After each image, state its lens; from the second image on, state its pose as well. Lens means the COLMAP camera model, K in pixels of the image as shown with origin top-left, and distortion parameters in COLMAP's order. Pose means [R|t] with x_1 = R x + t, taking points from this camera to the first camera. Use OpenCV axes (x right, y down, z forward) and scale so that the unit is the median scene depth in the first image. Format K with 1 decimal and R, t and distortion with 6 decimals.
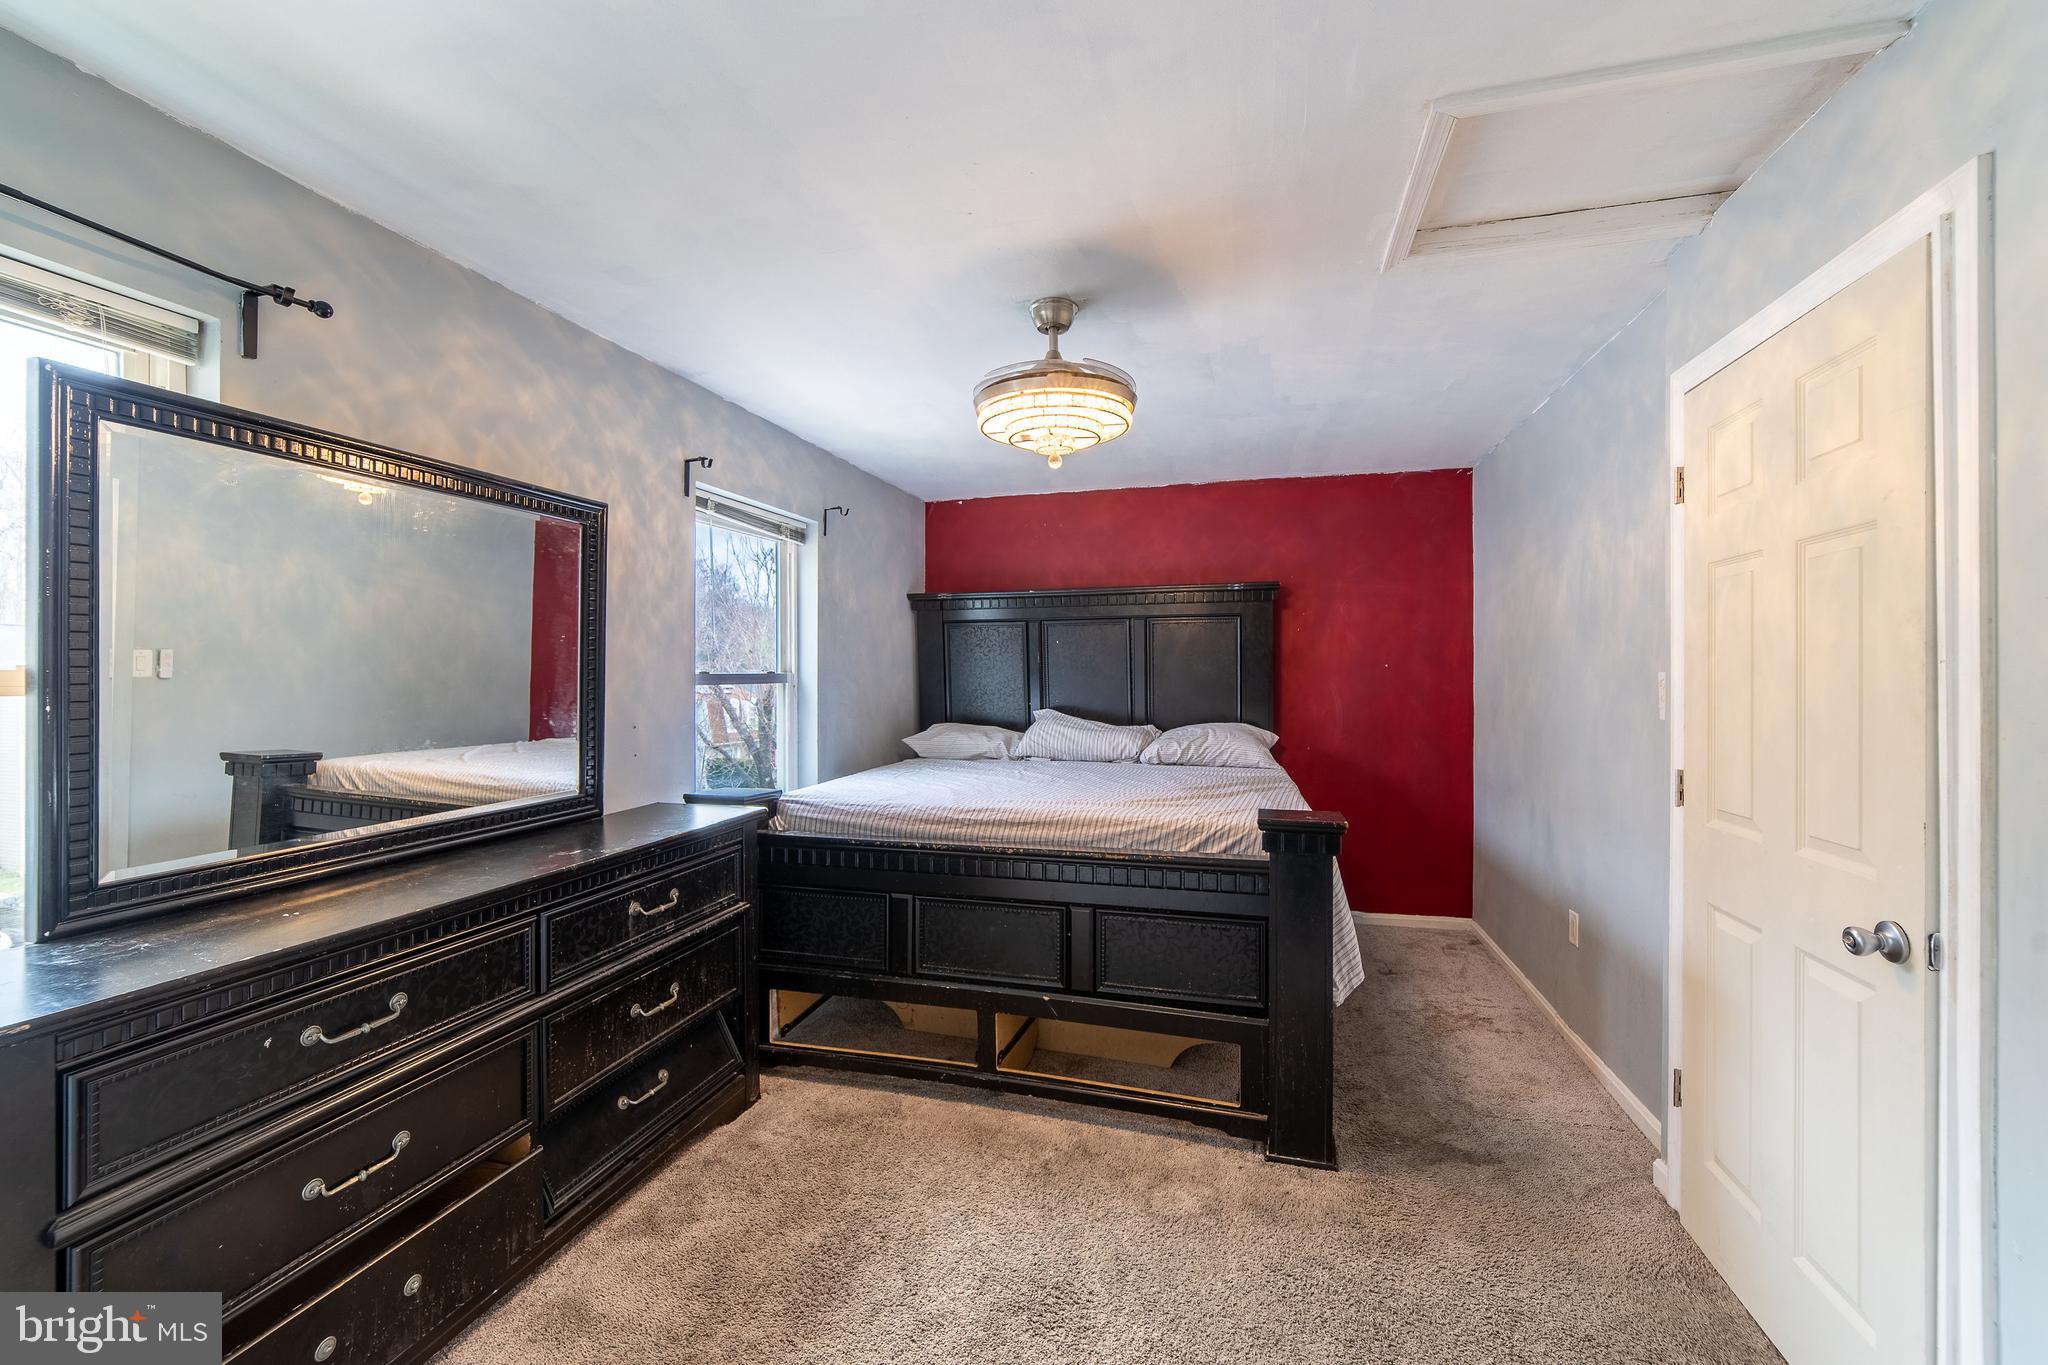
lens RADIAL K [[819.1, 0, 1010.5], [0, 819.1, 673.0], [0, 0, 1]] dist [-0.018780, 0.004272]
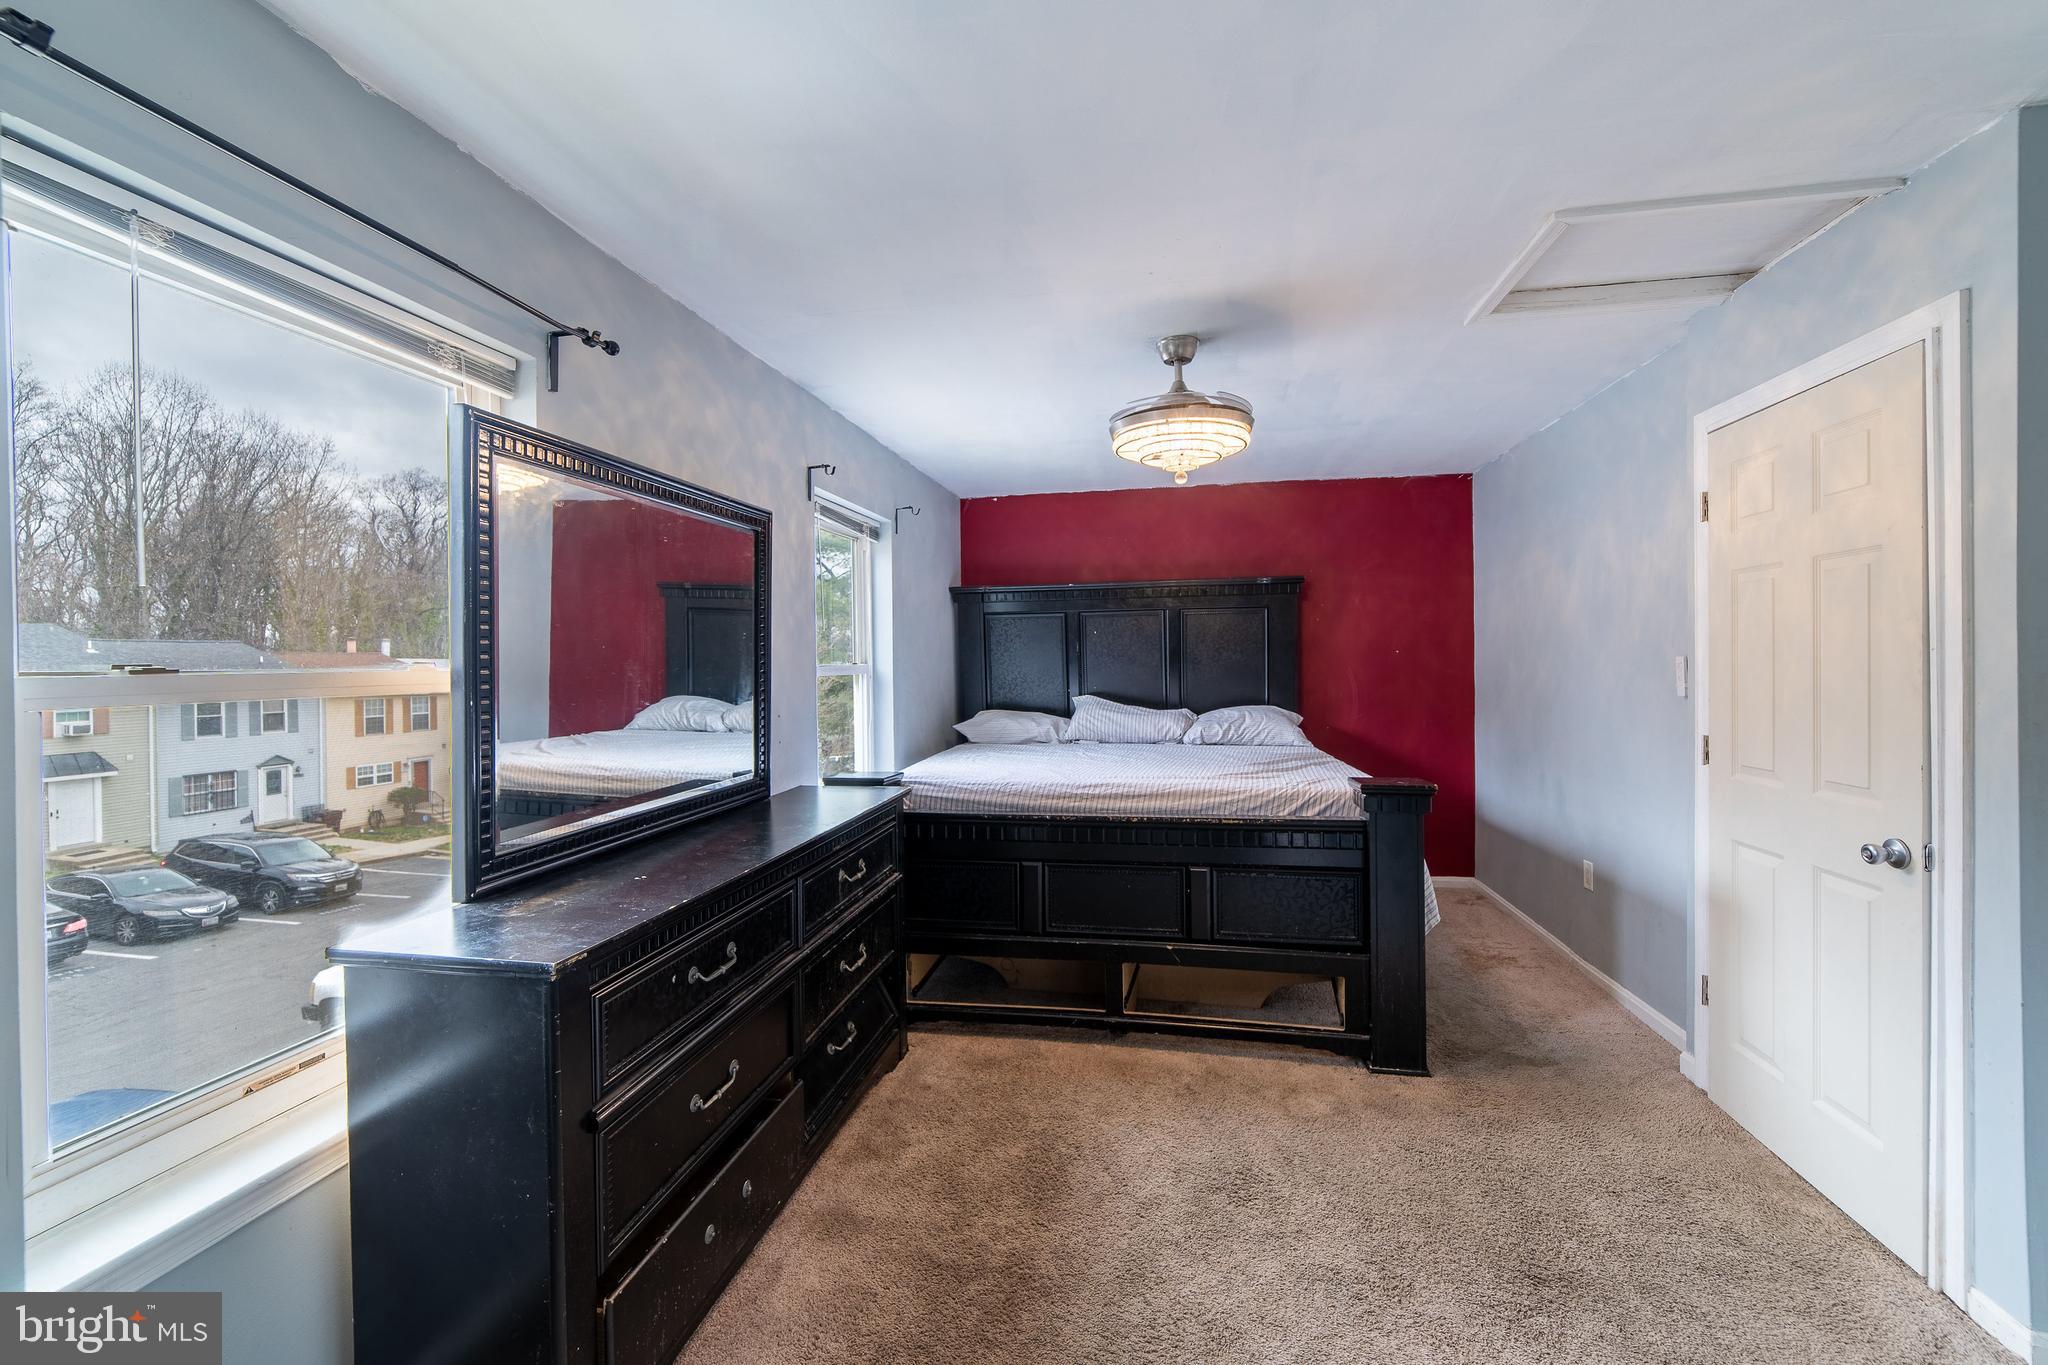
lens RADIAL K [[819.1, 0, 1036.7], [0, 819.1, 667.1], [0, 0, 1]] dist [-0.018780, 0.004272]
pose [[0.996503, -0.010564, 0.082881, -0.253515], [0.009899, 0.999915, 0.008435, -0.005389], [-0.082963, -0.007585, 0.996524, -0.130743]]
